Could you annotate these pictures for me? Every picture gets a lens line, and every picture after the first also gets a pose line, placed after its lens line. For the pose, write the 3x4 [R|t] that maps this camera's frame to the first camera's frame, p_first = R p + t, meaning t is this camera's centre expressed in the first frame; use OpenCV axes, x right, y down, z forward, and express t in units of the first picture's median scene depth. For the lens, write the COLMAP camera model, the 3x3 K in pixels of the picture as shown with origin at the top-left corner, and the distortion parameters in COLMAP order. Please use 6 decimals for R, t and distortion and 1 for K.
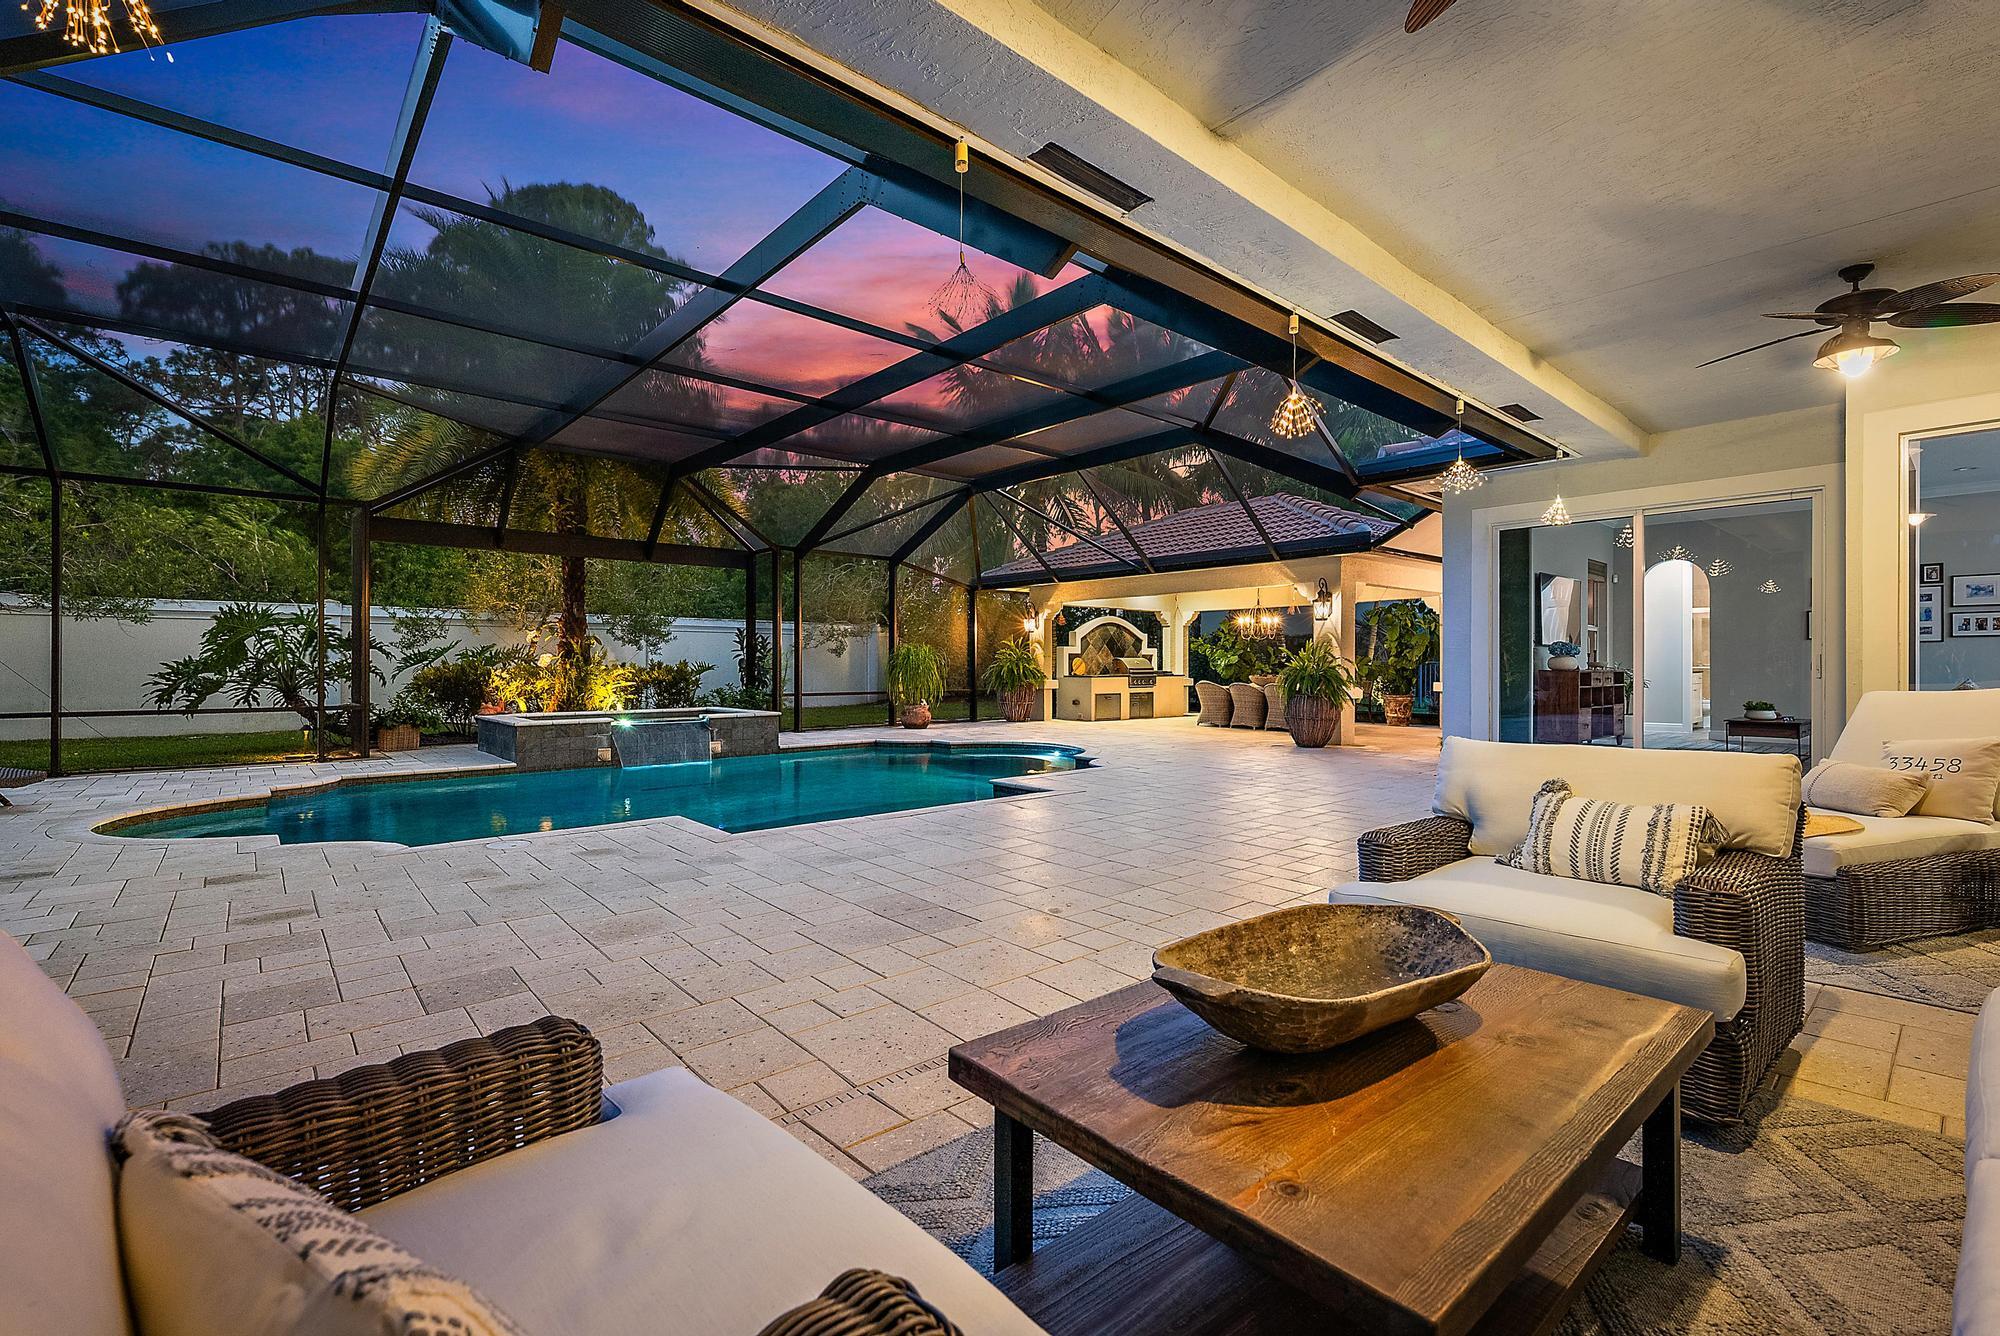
lens RADIAL K [[866.9, 0, 996.5], [0, 866.9, 663.8], [0, 0, 1]] dist [-0.003825, -0.000253]
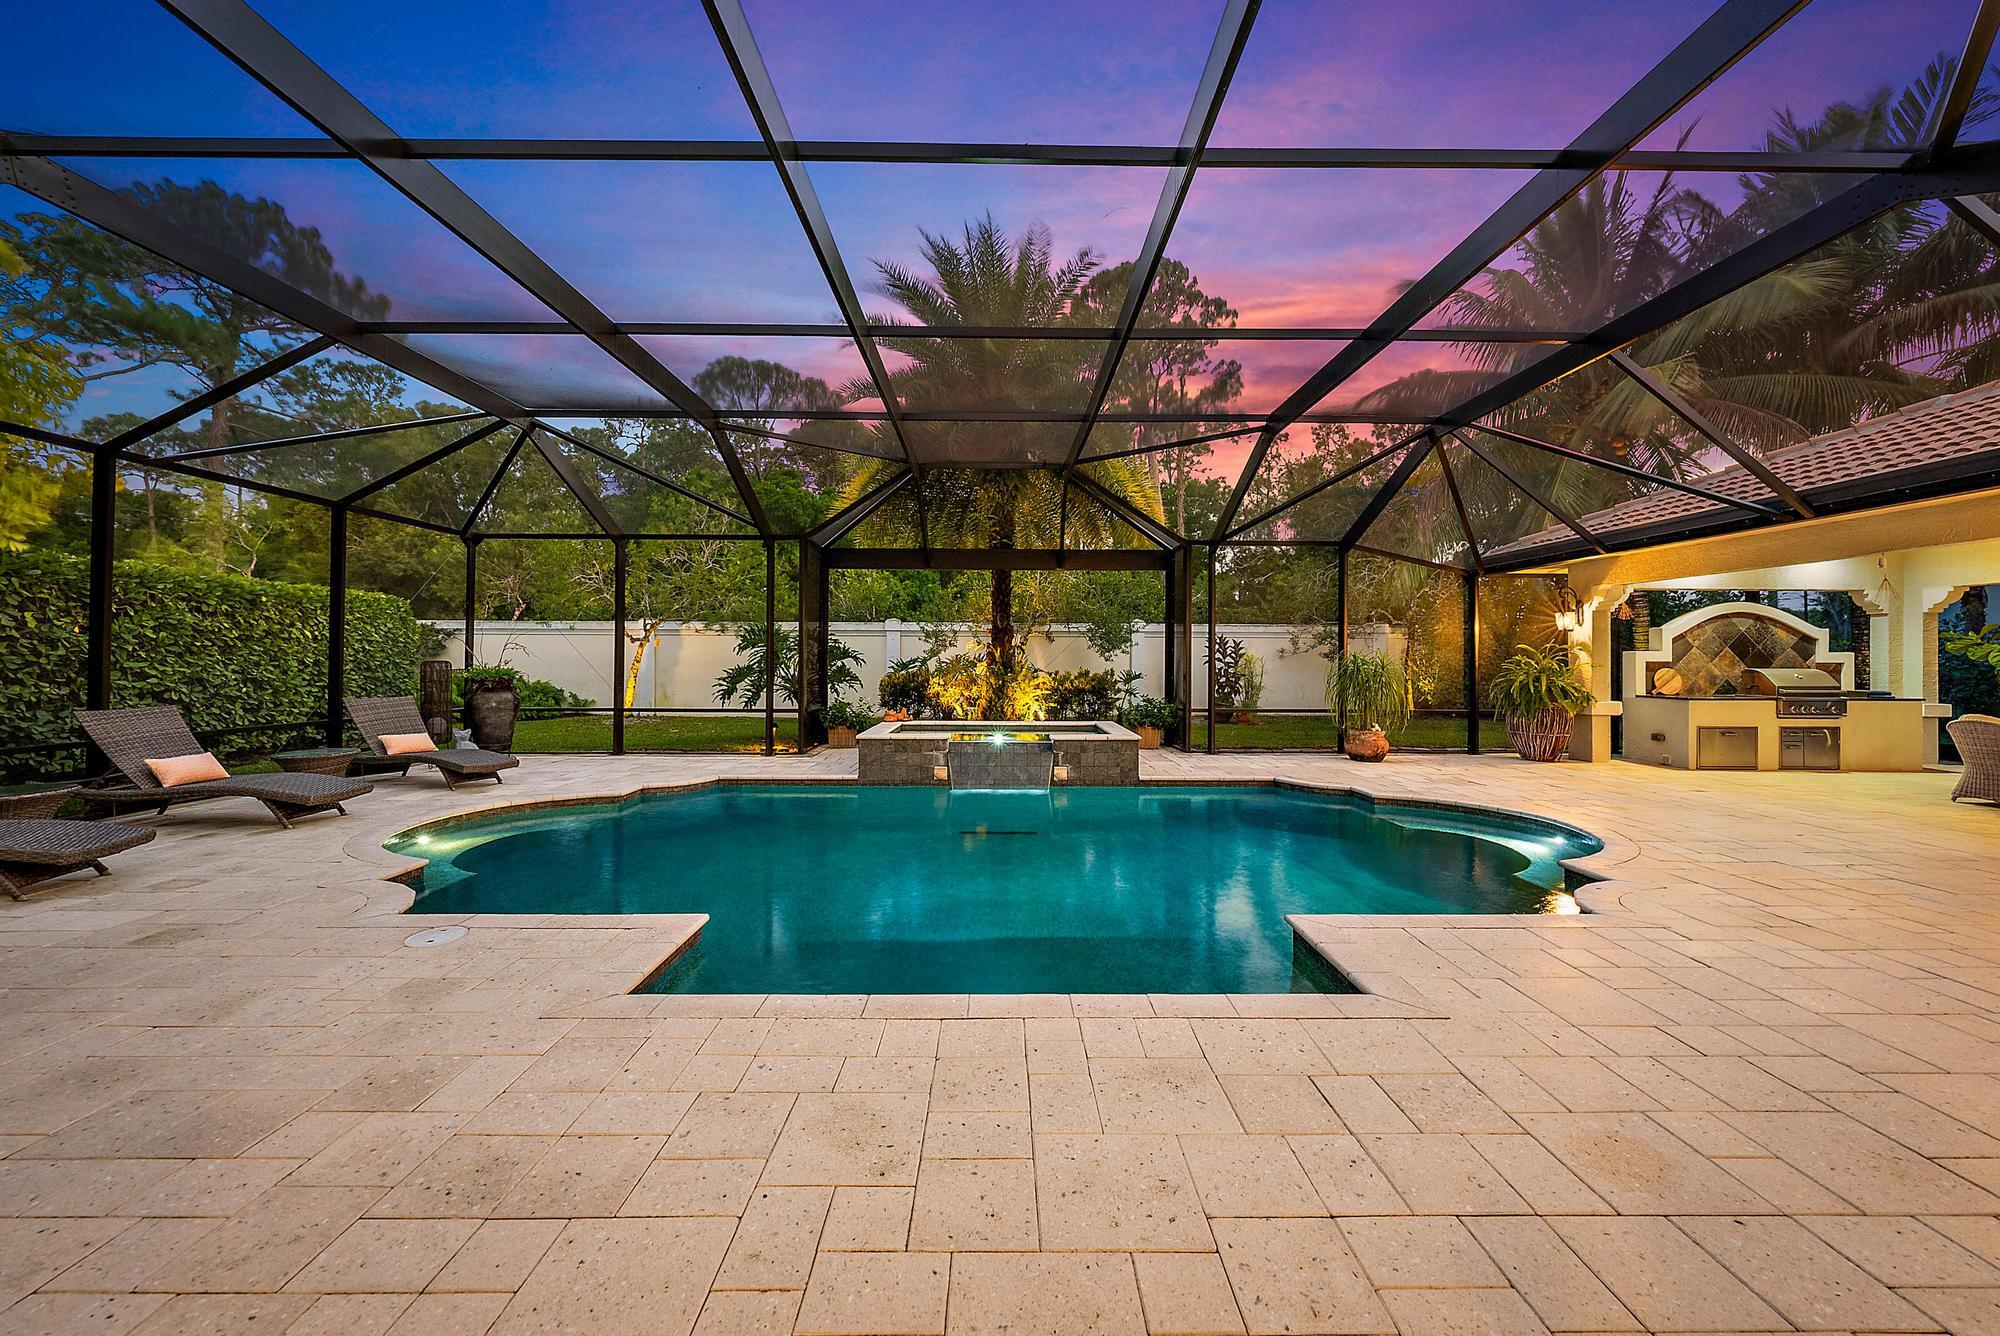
lens RADIAL K [[711.4, 0, 1007.2], [0, 711.4, 663.4], [0, 0, 1]] dist [0.003565, 0.000203]
pose [[0.765782, 0.006544, -0.643067, 0.060859], [-0.004542, 0.999978, 0.004768, -0.011378], [0.643085, -0.000731, 0.765795, 0.269941]]
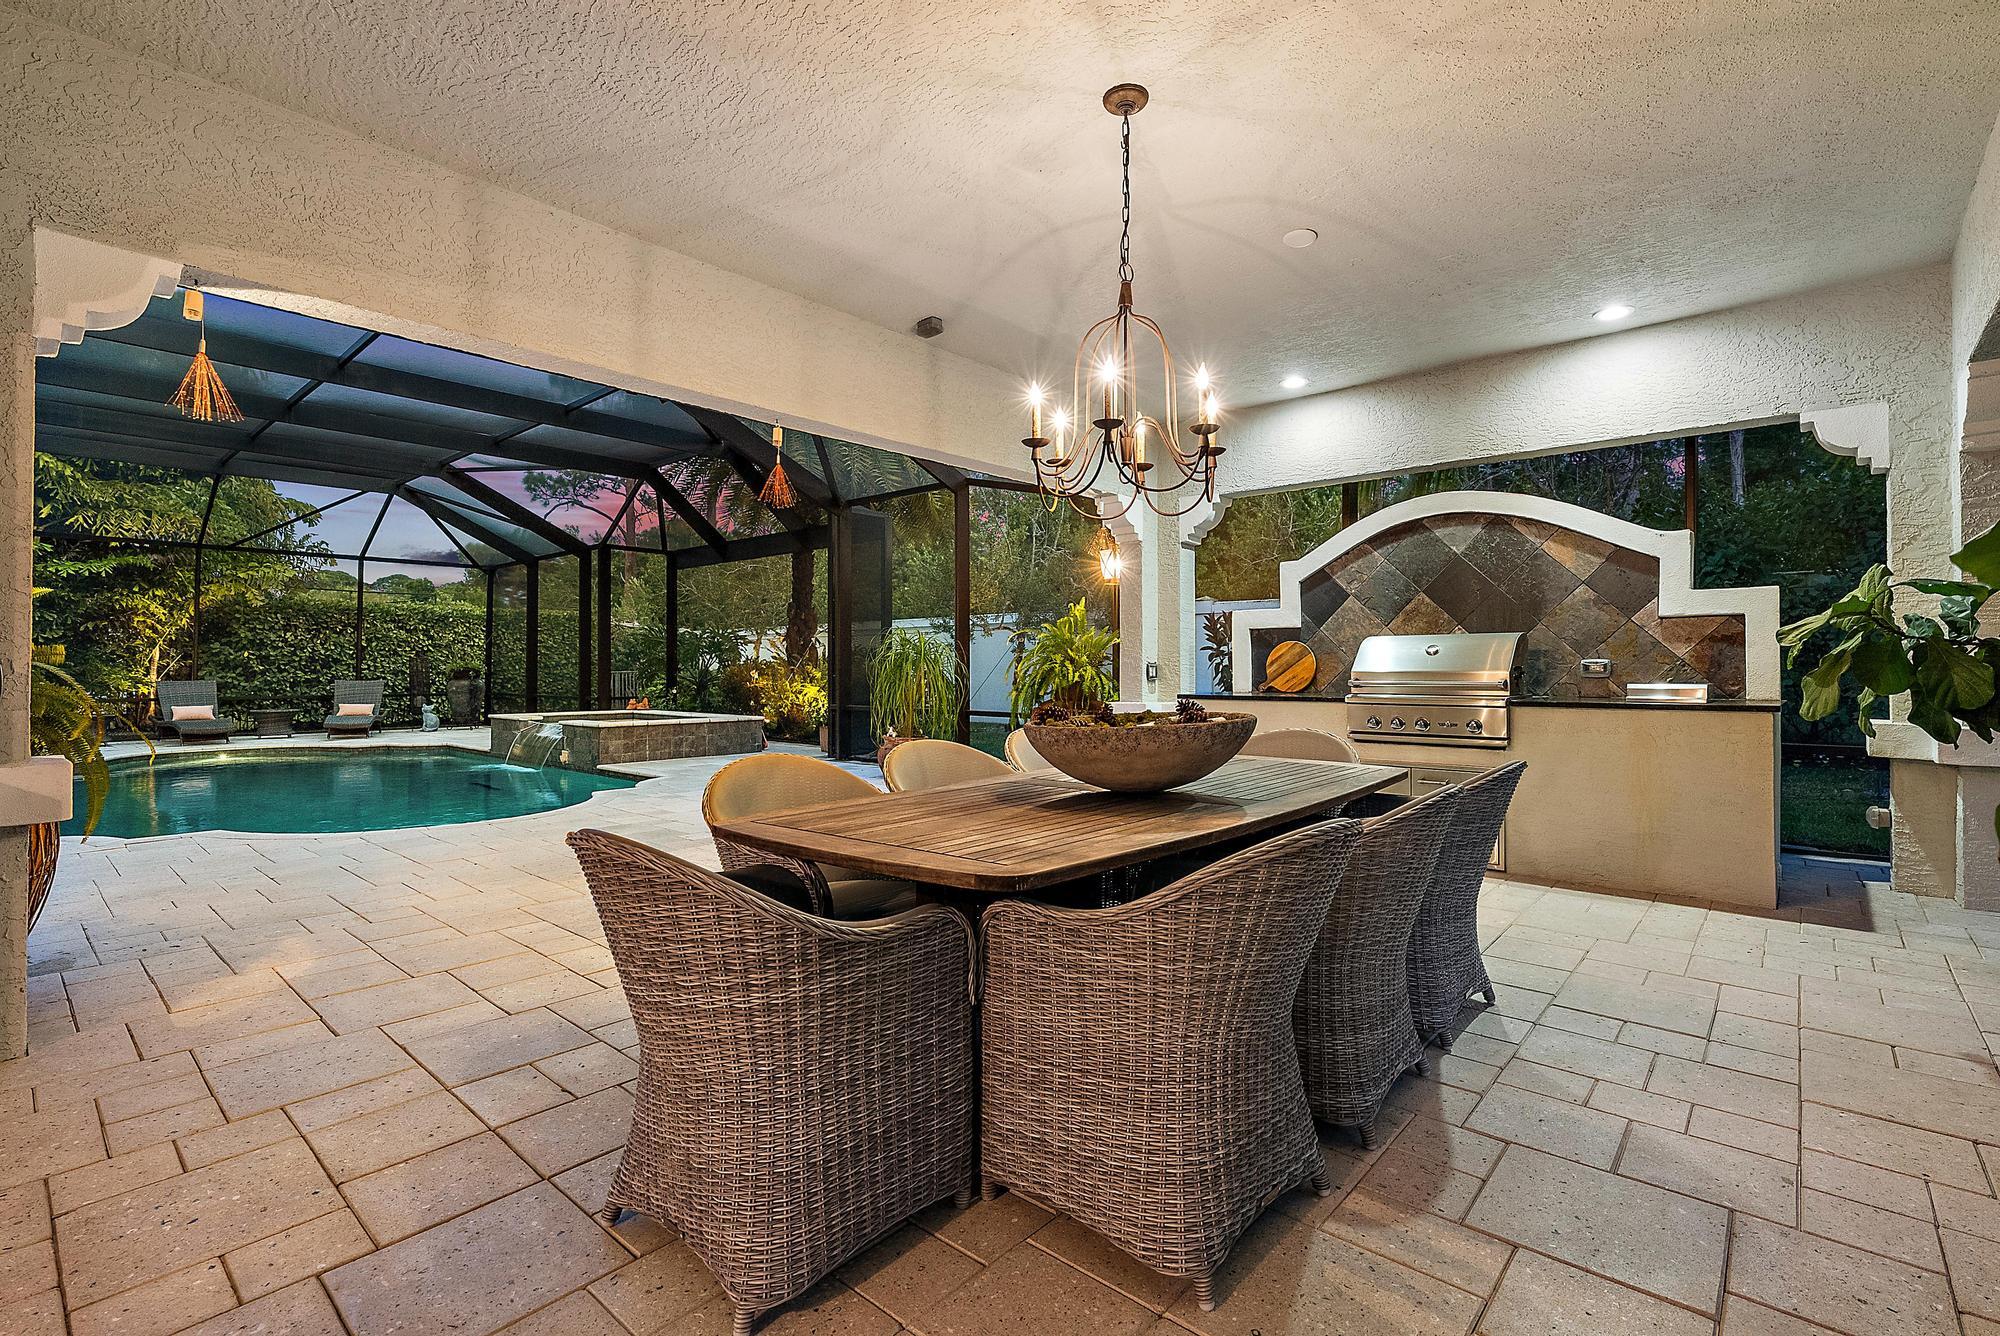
lens RADIAL K [[911.2, 0, 993.4], [0, 911.2, 669.7], [0, 0, 1]] dist [-0.001324, -0.000115]
pose [[0.125100, 0.000074, -0.992144, 0.443324], [0.000218, 1.000000, 0.000102, 0.004167], [0.992144, -0.000229, 0.125100, 0.865541]]
